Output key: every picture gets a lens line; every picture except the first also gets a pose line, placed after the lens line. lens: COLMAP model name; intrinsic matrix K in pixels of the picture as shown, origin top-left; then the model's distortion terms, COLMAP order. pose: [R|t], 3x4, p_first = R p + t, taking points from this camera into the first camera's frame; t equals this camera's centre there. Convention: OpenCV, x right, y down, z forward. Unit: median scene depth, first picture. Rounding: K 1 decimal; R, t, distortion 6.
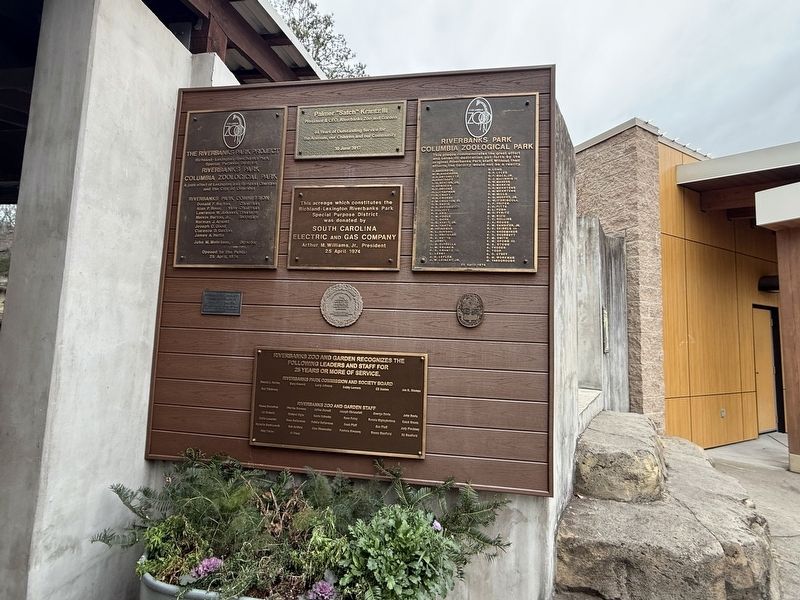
lens RADIAL K [[390.9, 0, 399.8], [0, 390.9, 304.3], [0, 0, 1]] dist [-0.025515, -0.001036]
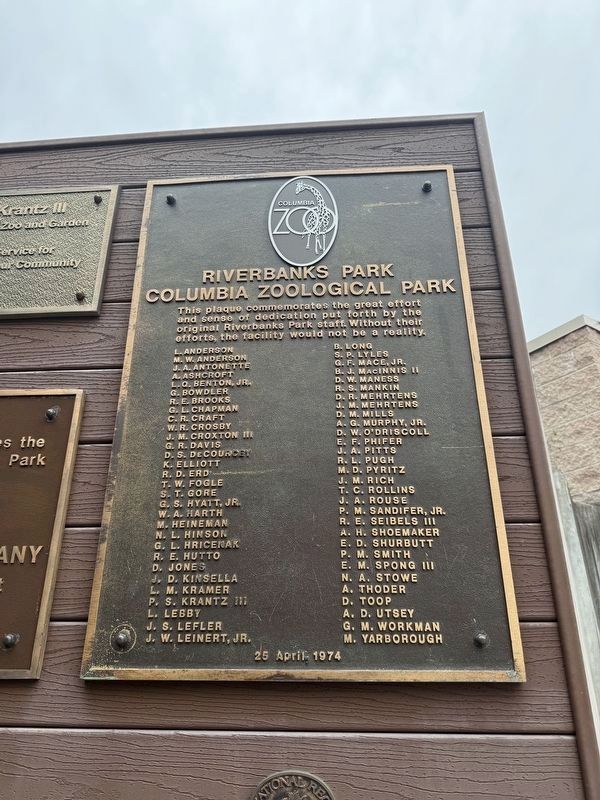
lens RADIAL K [[506.5, 0, 305.6], [0, 506.5, 402.9], [0, 0, 1]] dist [-0.029990, 0.003556]
pose [[0.996259, 0.000248, 0.086419, 0.160504], [0.029527, 0.938840, -0.343087, -0.144769], [-0.081219, 0.344355, 0.935320, 0.593050]]
